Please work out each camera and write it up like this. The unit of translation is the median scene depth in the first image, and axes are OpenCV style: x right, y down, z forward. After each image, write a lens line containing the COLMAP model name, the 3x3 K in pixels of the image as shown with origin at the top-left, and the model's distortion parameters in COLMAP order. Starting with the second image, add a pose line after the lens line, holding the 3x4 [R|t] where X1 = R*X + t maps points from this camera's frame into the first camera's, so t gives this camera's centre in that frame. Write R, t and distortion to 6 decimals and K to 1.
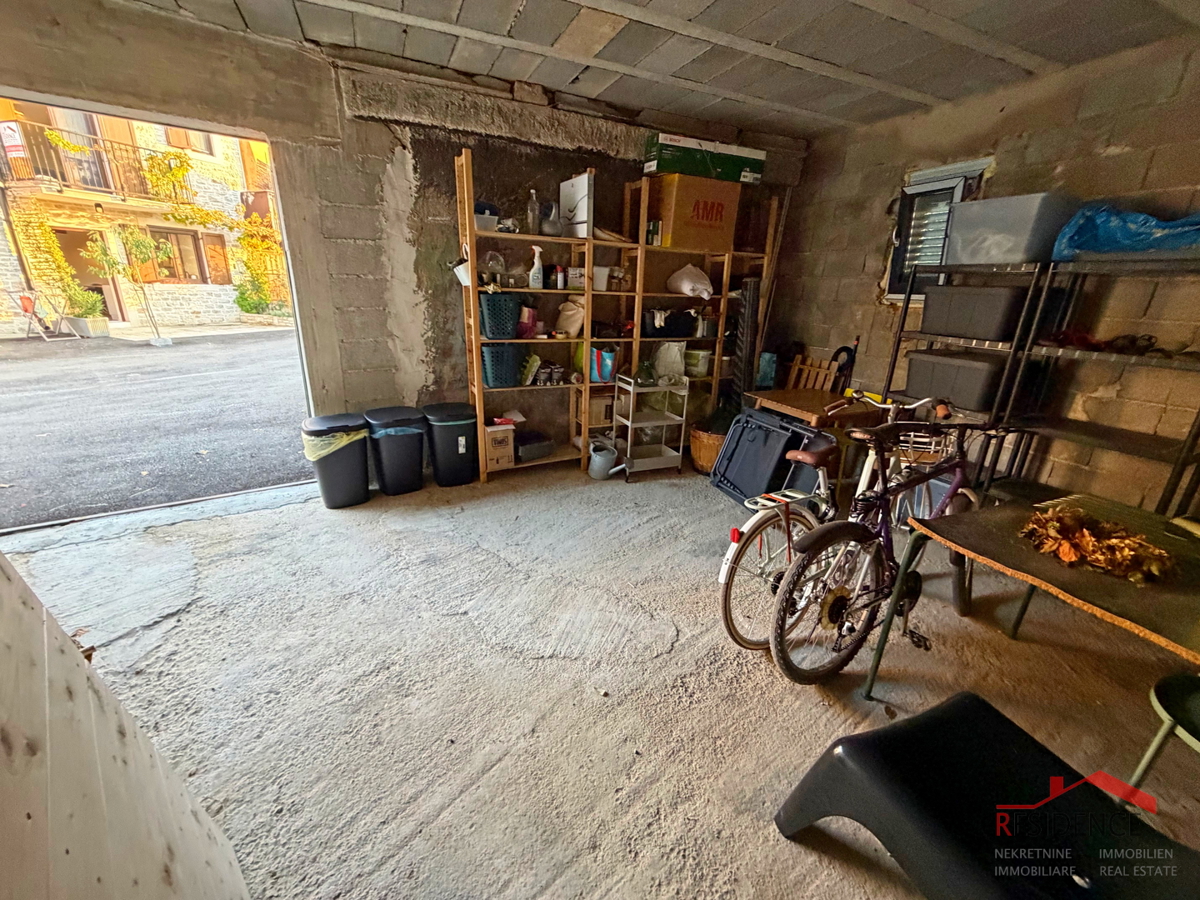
lens RADIAL K [[477.5, 0, 598.7], [0, 477.5, 445.1], [0, 0, 1]] dist [0.001504, -0.000413]
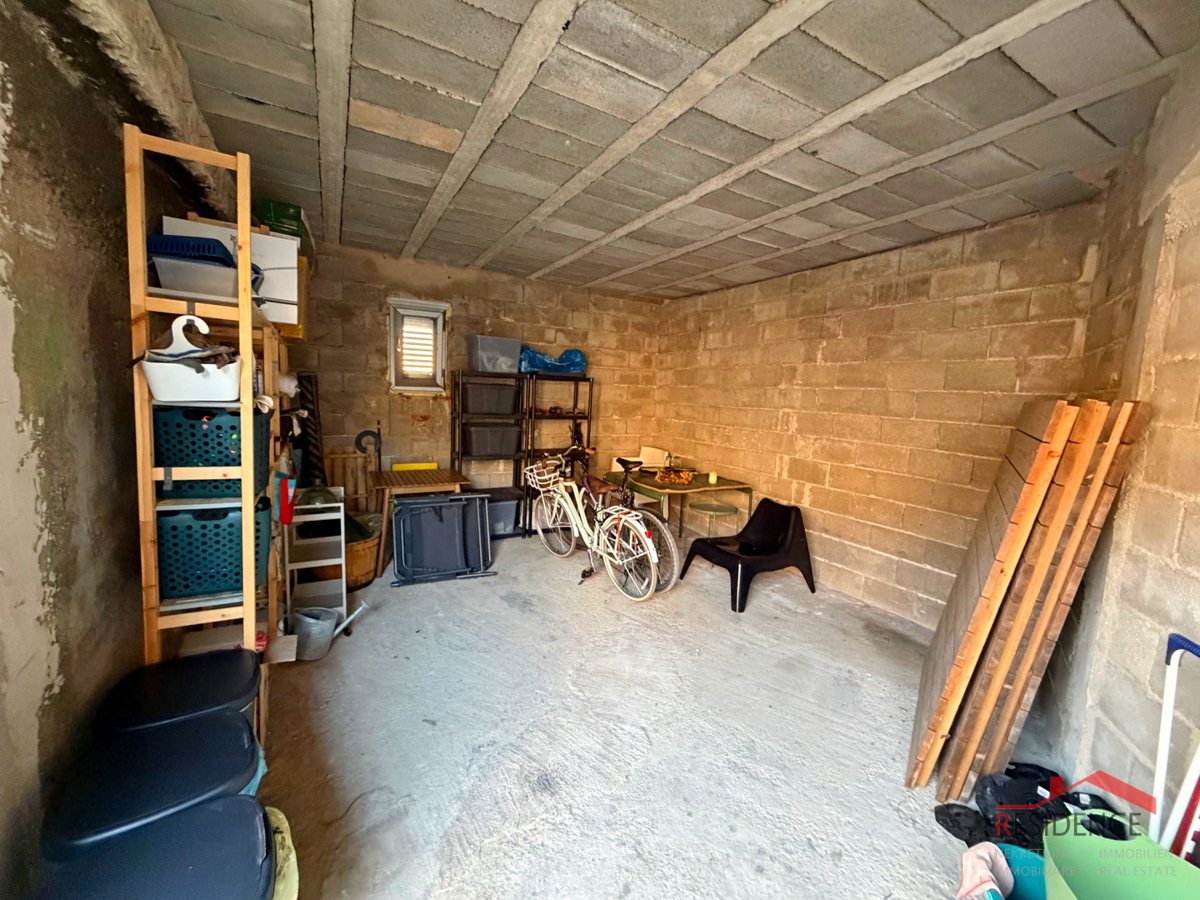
lens RADIAL K [[477.5, 0, 595.8], [0, 477.5, 448.0], [0, 0, 1]] dist [0.001504, -0.000413]
pose [[-0.072540, -0.156407, 0.985025, -0.955988], [0.275752, 0.945984, 0.170515, -0.321630], [-0.958488, 0.283992, -0.025492, 0.796438]]
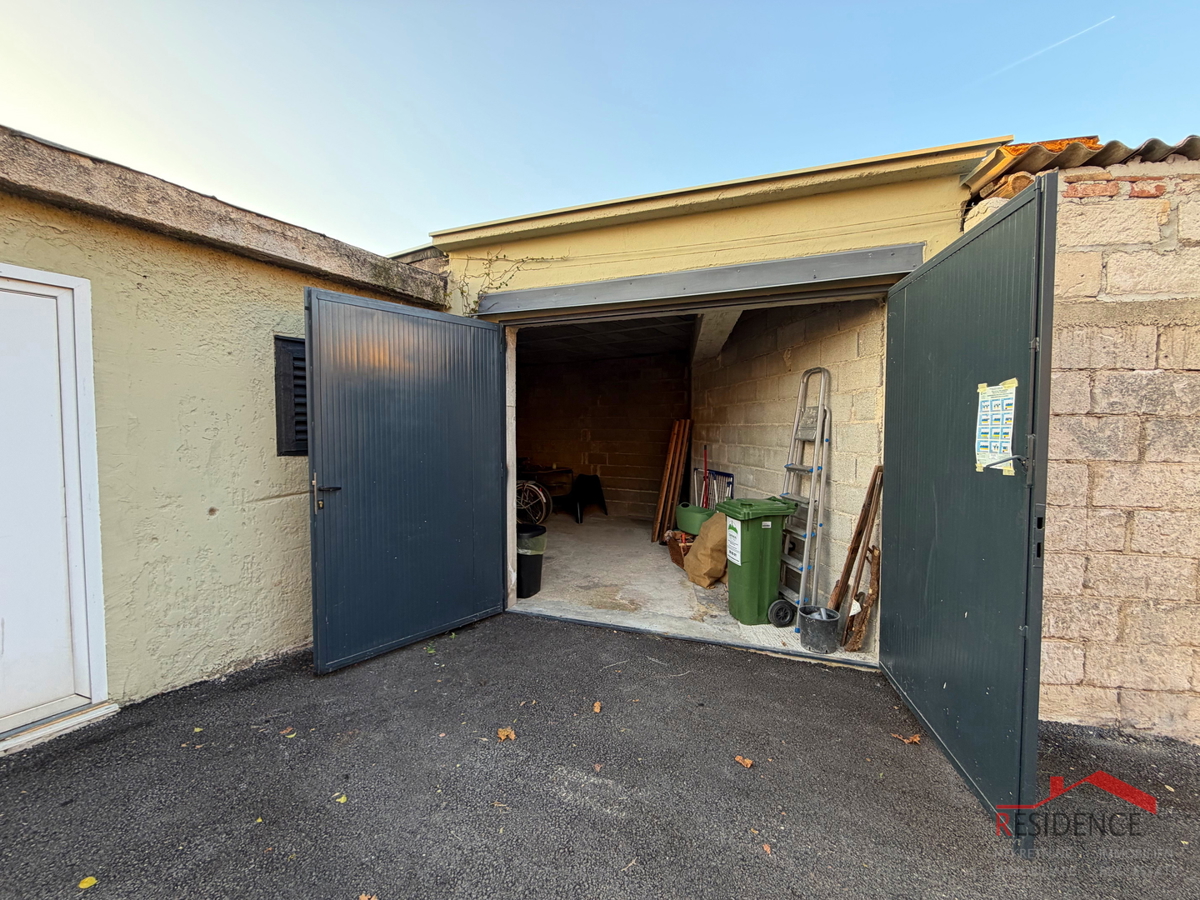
lens RADIAL K [[477.5, 0, 594.0], [0, 477.5, 449.5], [0, 0, 1]] dist [0.001504, -0.000413]
pose [[-0.556730, -0.075520, 0.827254, -1.690607], [0.242772, 0.937589, 0.248975, -0.532044], [-0.794427, 0.339445, -0.503650, 1.393819]]
